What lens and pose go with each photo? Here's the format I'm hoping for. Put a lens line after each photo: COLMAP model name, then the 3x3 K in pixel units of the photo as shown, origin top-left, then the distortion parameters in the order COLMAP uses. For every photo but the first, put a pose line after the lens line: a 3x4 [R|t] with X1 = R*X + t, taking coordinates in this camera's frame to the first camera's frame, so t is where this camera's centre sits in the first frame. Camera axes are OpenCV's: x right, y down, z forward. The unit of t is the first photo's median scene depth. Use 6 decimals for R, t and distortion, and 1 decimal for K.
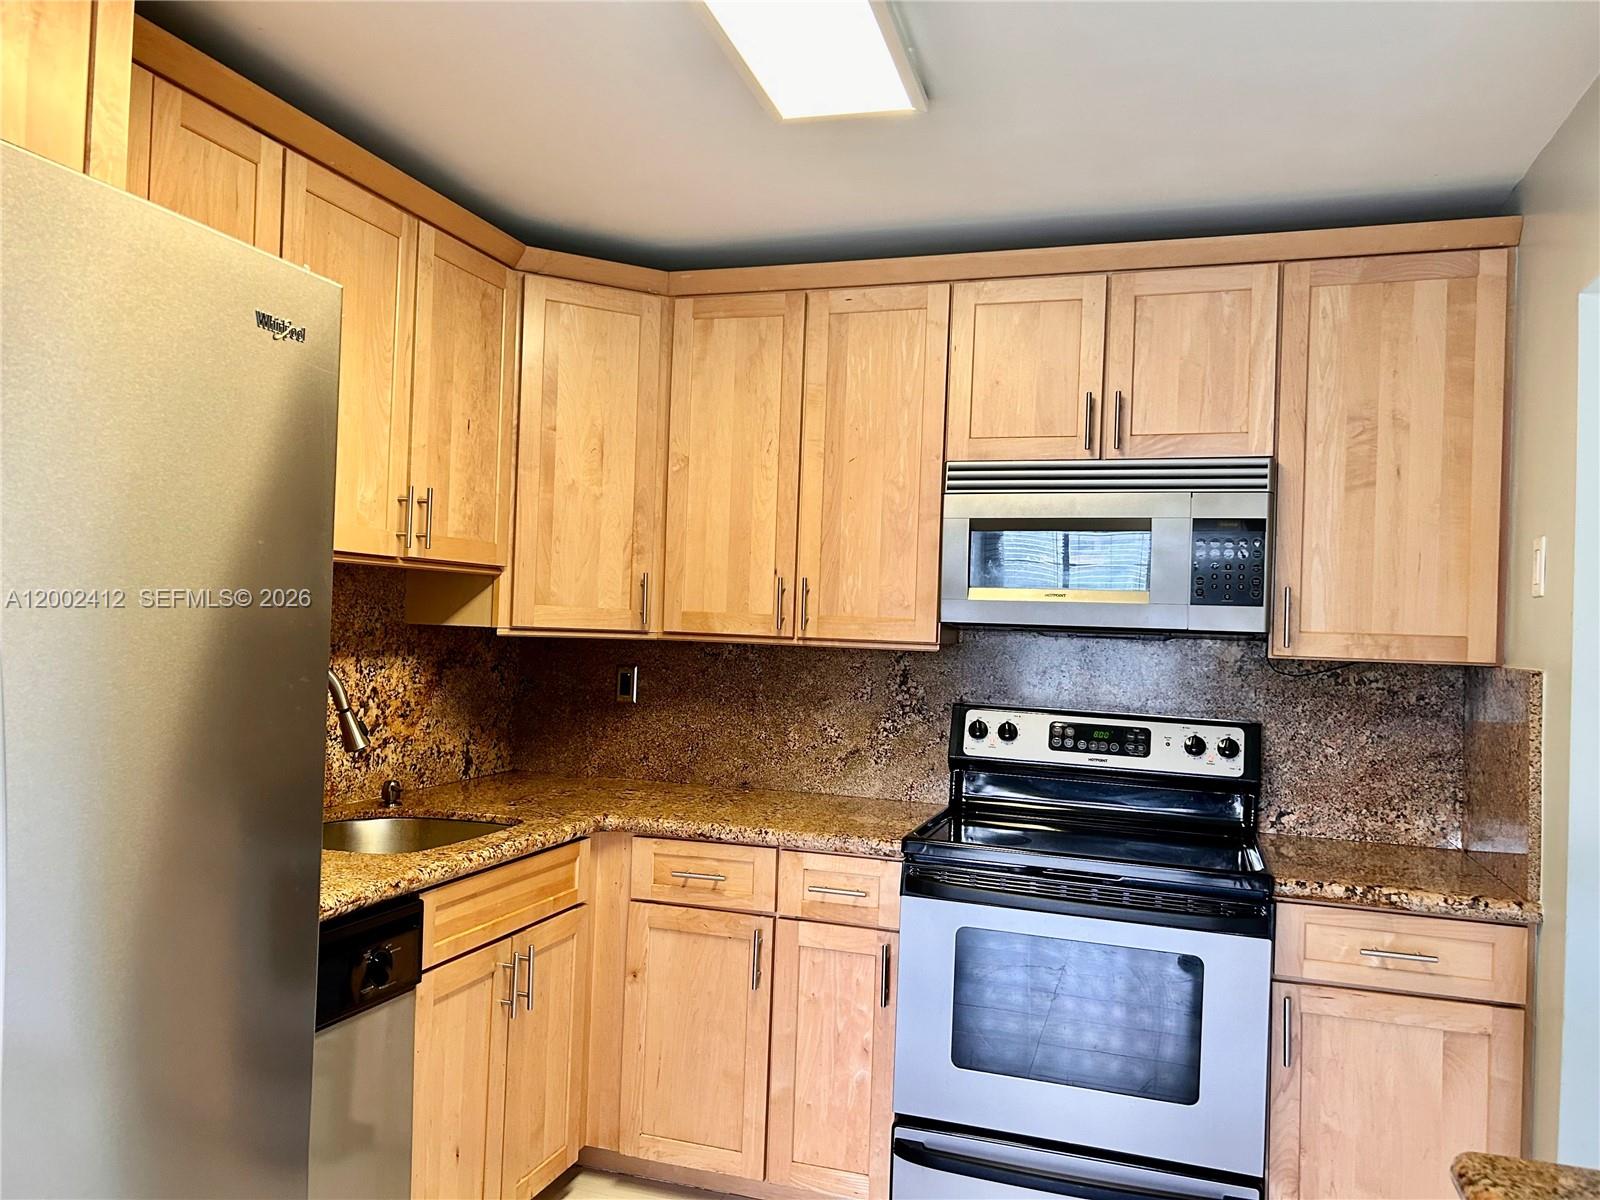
lens RADIAL K [[1207.9, 0, 802.5], [0, 1207.9, 604.1], [0, 0, 1]] dist [0.064709, -0.072662]
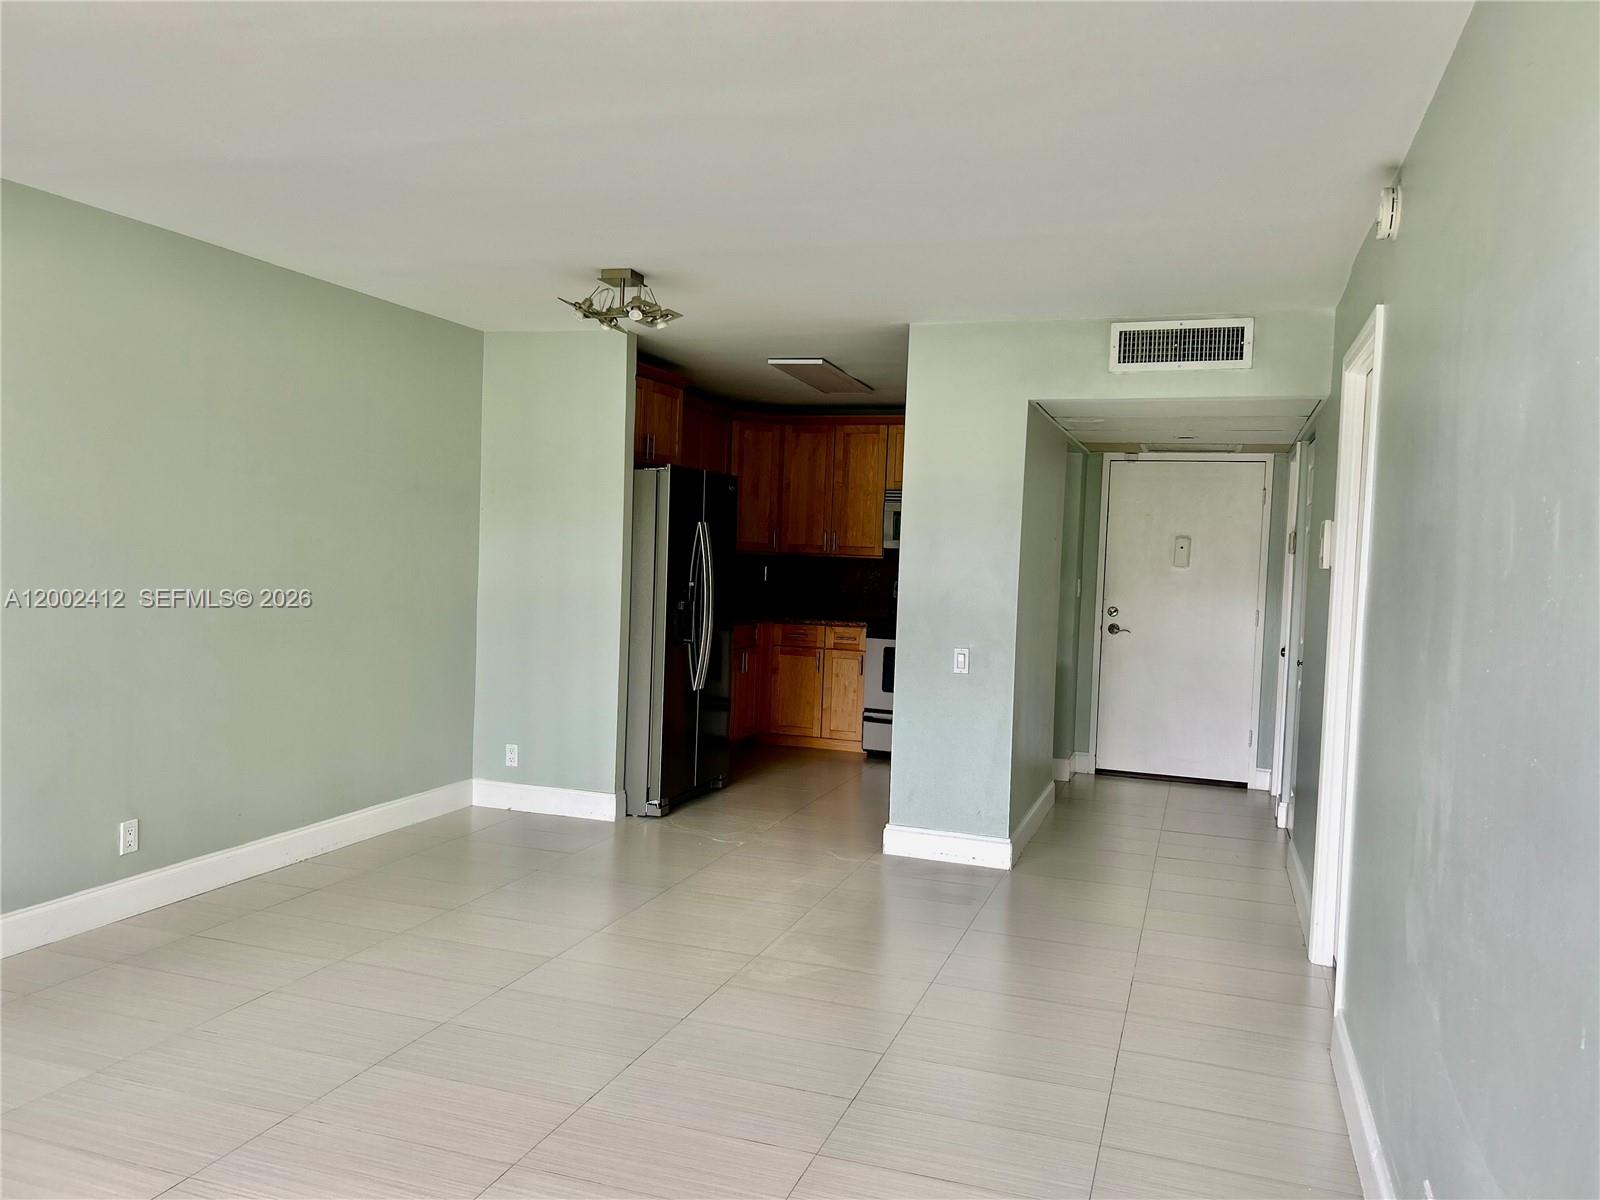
lens RADIAL K [[1207.9, 0, 793.0], [0, 1207.9, 602.2], [0, 0, 1]] dist [0.064709, -0.072662]
pose [[0.999676, 0.002591, -0.025313, -0.024566], [-0.001215, 0.998528, 0.054233, -0.010895], [0.025416, -0.054185, 0.998207, -1.896487]]
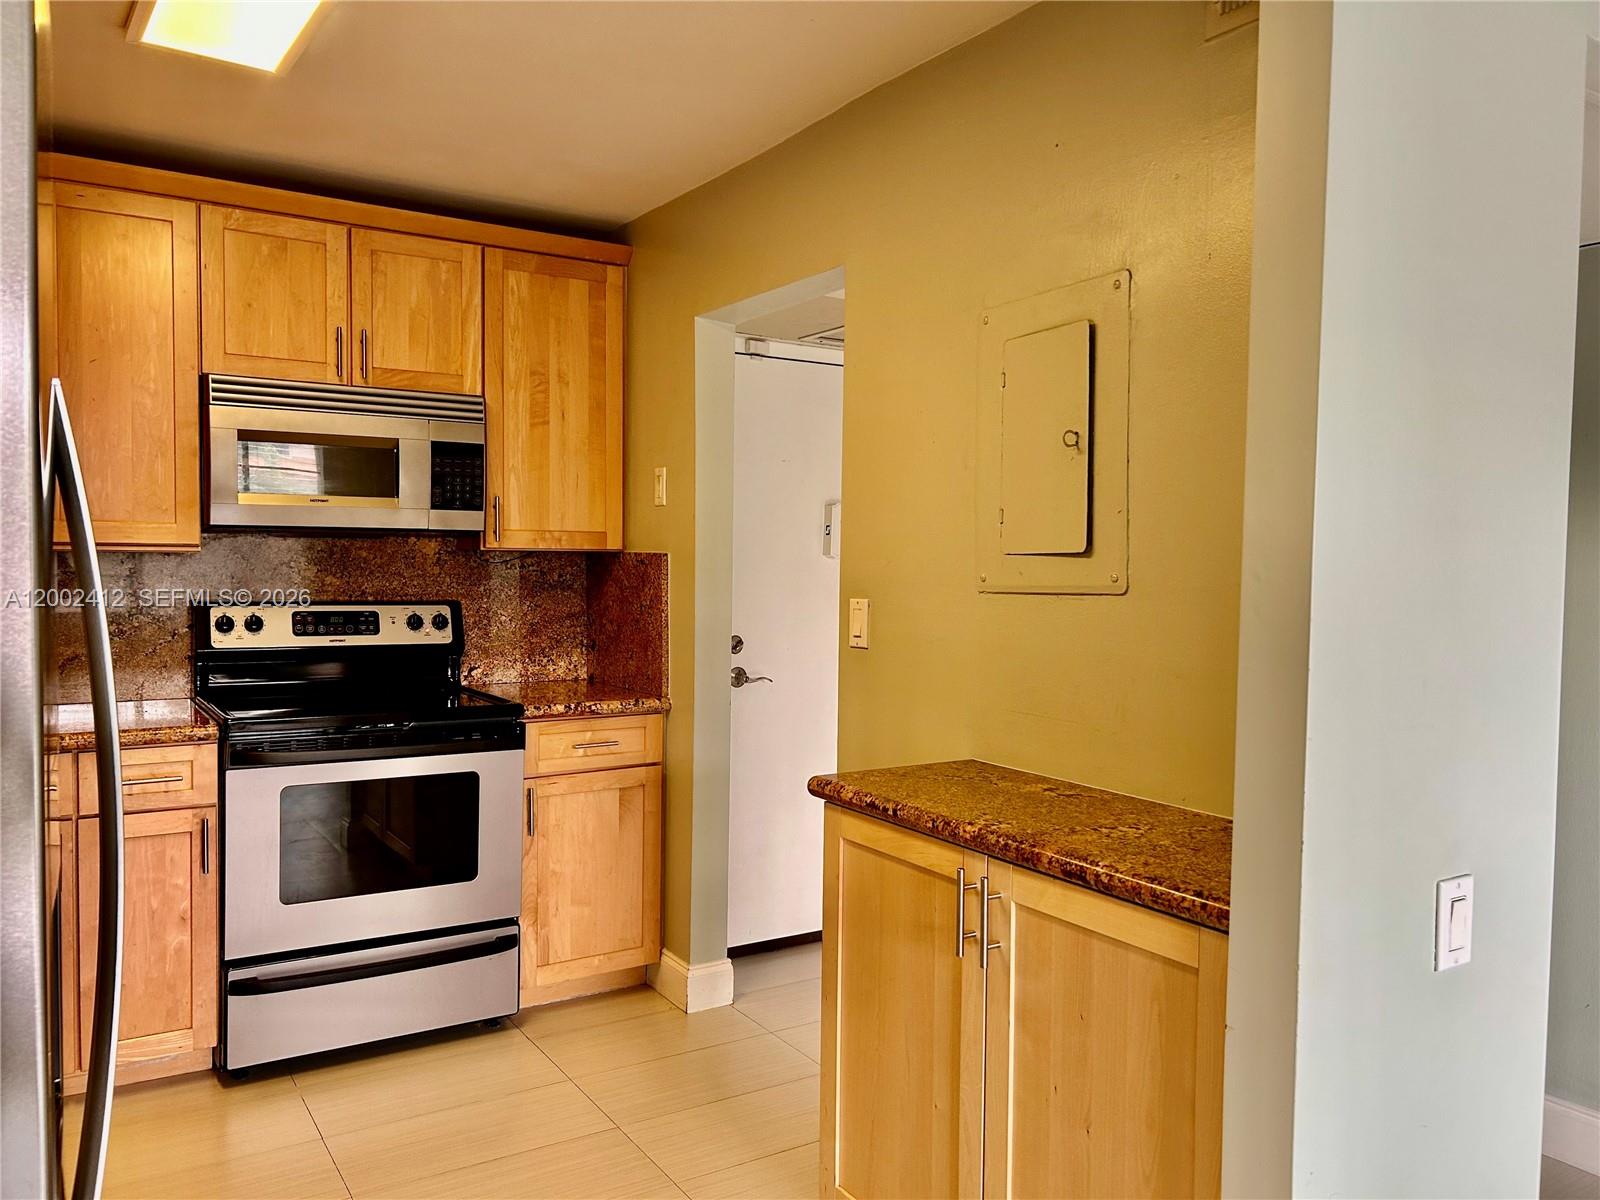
lens RADIAL K [[1207.9, 0, 805.9], [0, 1207.9, 598.0], [0, 0, 1]] dist [0.064709, -0.072662]
pose [[0.632233, -0.056060, 0.772748, -0.412224], [-0.002878, 0.997202, 0.074698, -0.002845], [-0.774773, -0.049450, 0.630302, -0.104497]]
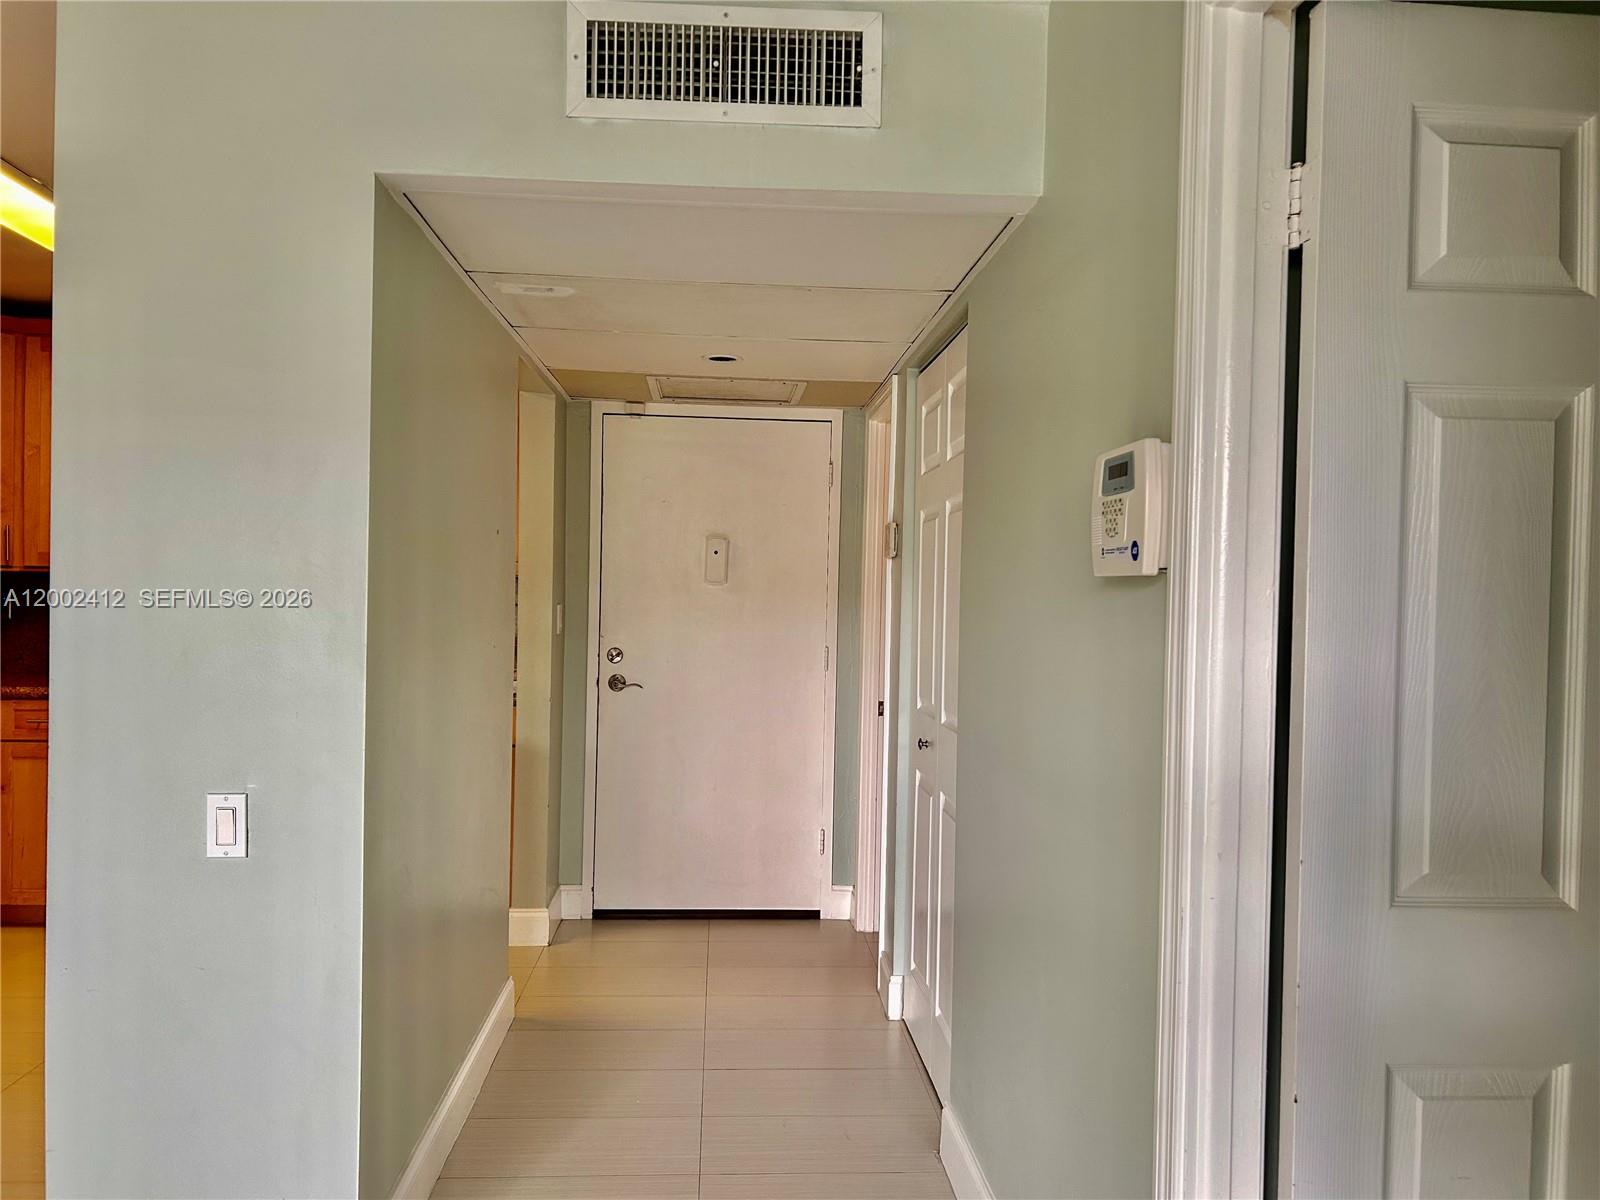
lens RADIAL K [[1207.9, 0, 798.7], [0, 1207.9, 610.1], [0, 0, 1]] dist [0.064709, -0.072662]
pose [[0.931631, -0.024121, 0.362604, 0.252476], [0.007795, 0.998892, 0.046421, 0.016532], [-0.363322, -0.040421, 0.930787, -0.827205]]
